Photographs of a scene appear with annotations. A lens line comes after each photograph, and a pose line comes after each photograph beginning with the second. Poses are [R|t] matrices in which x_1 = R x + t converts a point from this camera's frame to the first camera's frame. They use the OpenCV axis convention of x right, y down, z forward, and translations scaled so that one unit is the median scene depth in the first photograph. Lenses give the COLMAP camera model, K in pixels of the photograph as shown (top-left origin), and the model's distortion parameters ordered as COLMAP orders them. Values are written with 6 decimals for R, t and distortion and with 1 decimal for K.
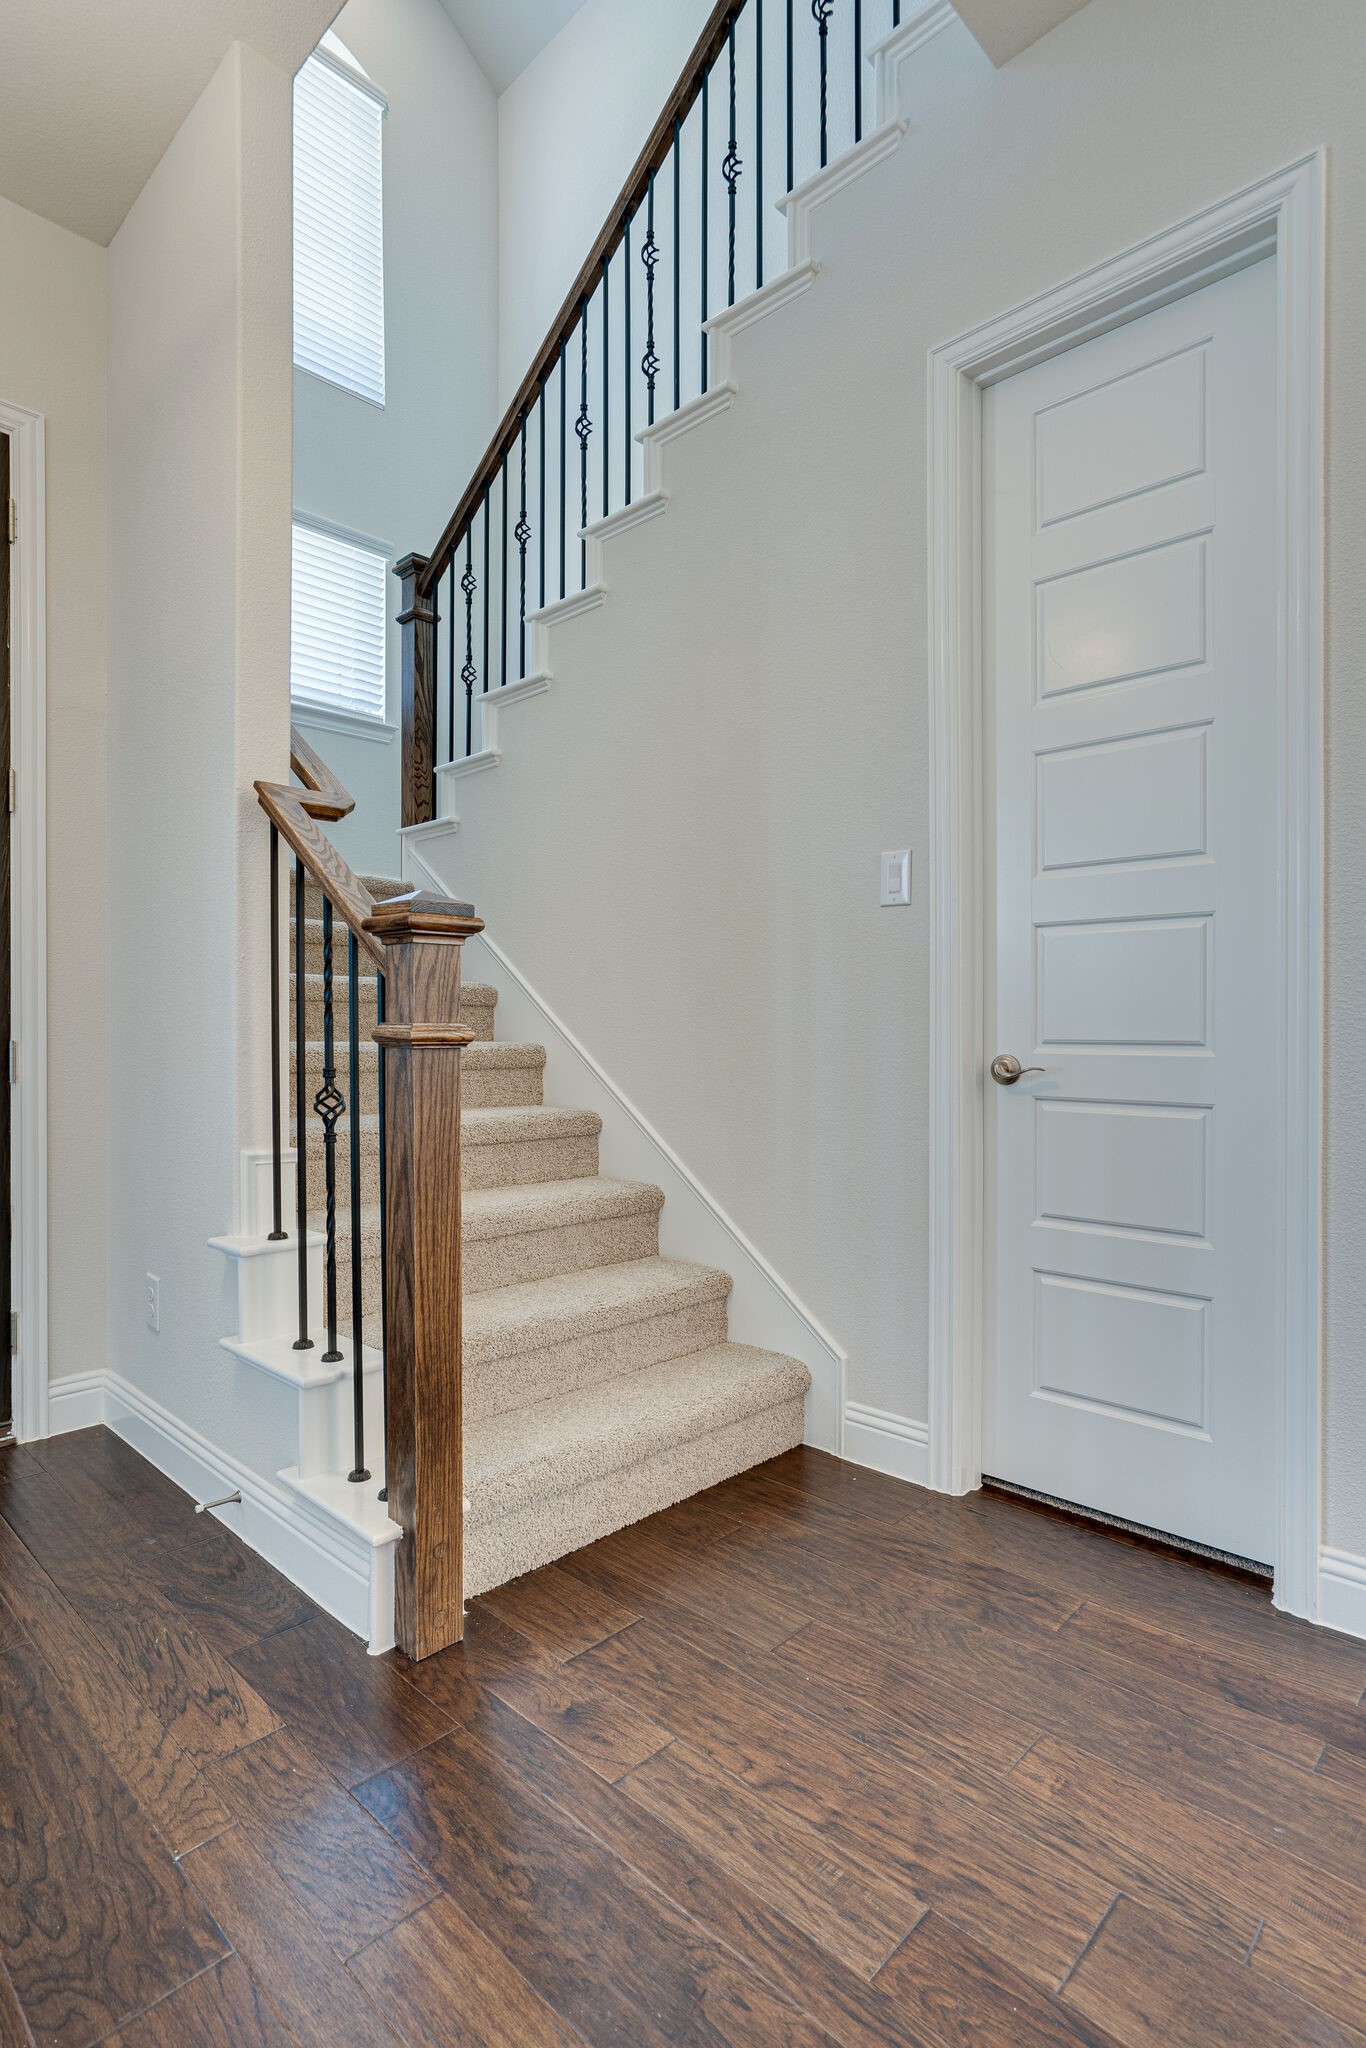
lens RADIAL K [[1029.6, 0, 676.9], [0, 1029.6, 1032.4], [0, 0, 1]] dist [-0.003928, -0.000077]
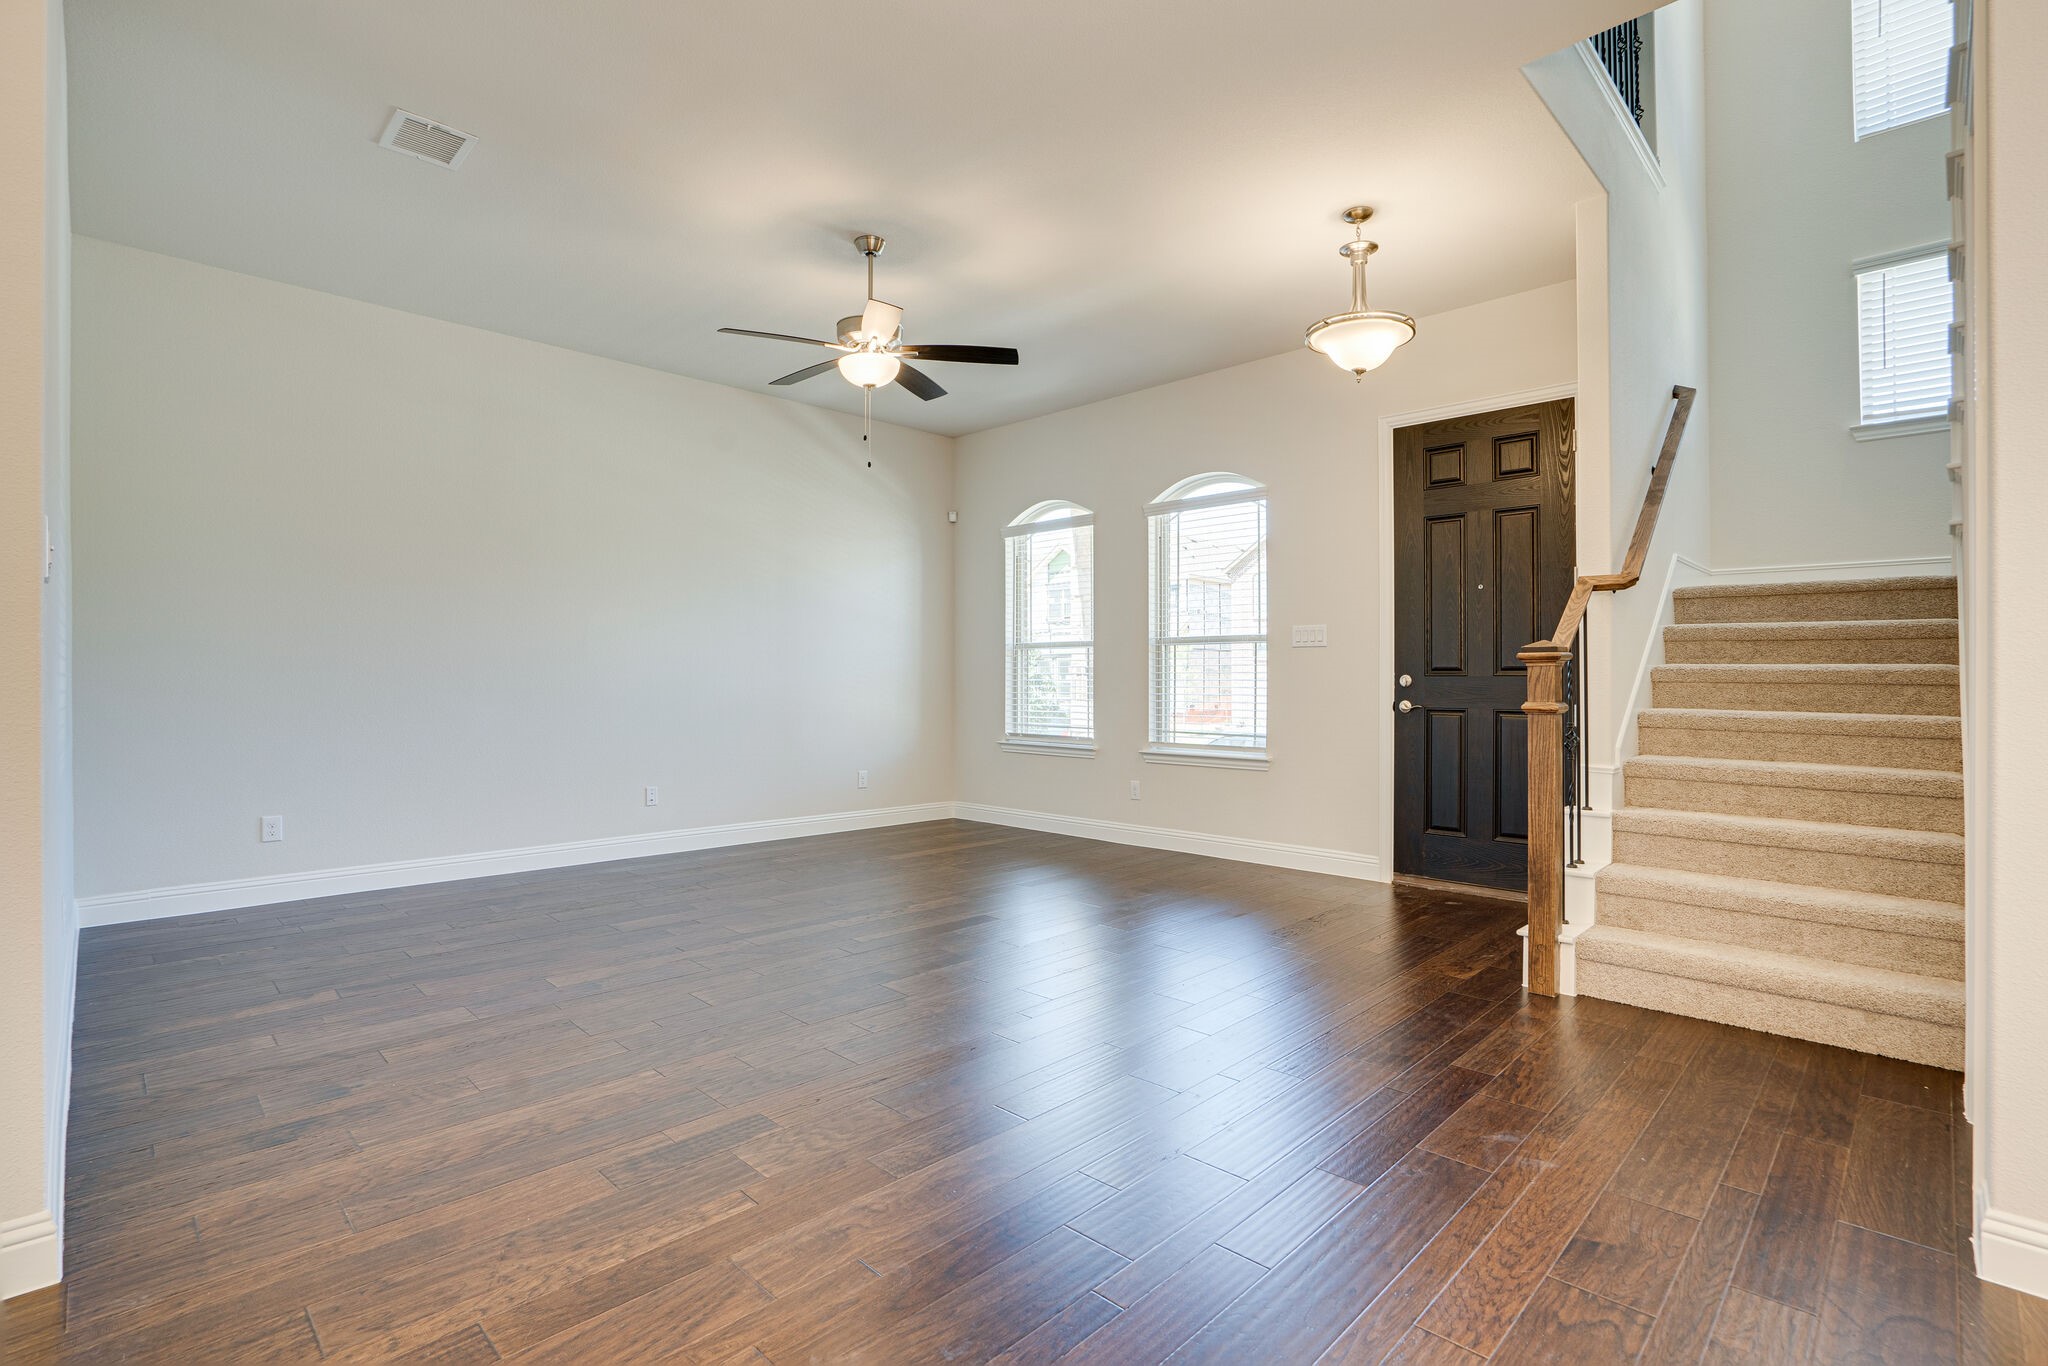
lens RADIAL K [[971.1, 0, 1021.0], [0, 971.1, 678.2], [0, 0, 1]] dist [-0.003976, 0.000230]
pose [[-0.000433, 0.005716, -0.999984, 1.401001], [-0.006182, 0.999965, 0.005718, -0.050255], [0.999981, 0.006185, -0.000398, -0.068879]]
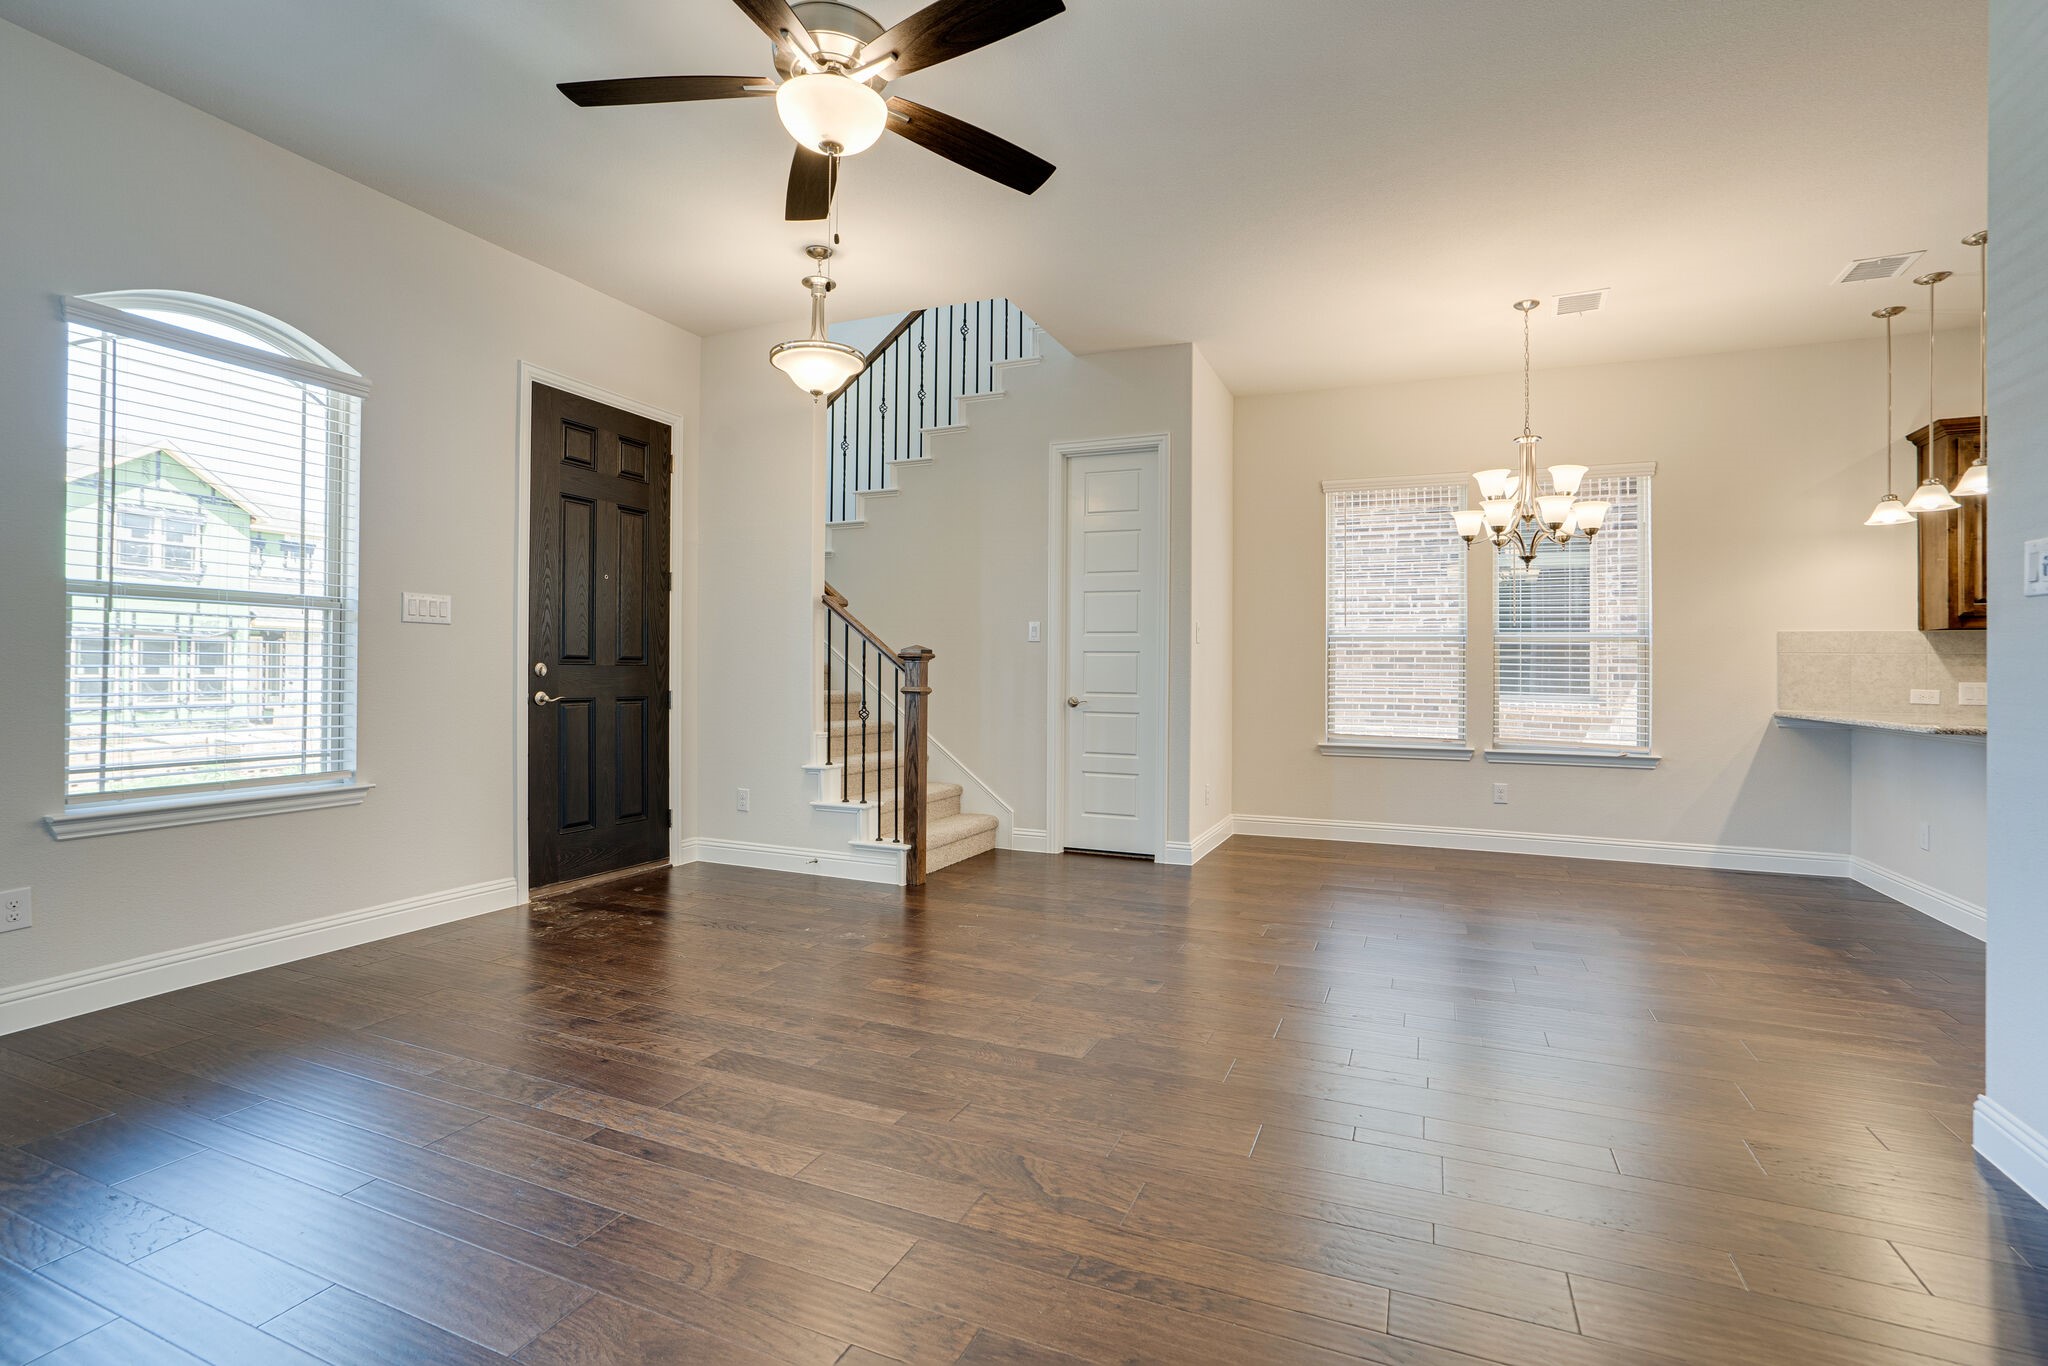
lens RADIAL K [[958.7, 0, 1023.6], [0, 958.7, 669.2], [0, 0, 1]] dist [-0.004272, -0.000043]
pose [[0.925865, 0.014061, 0.377593, -0.873299], [-0.010212, 0.999874, -0.012193, -0.021777], [-0.377716, 0.007433, 0.925892, -1.511863]]
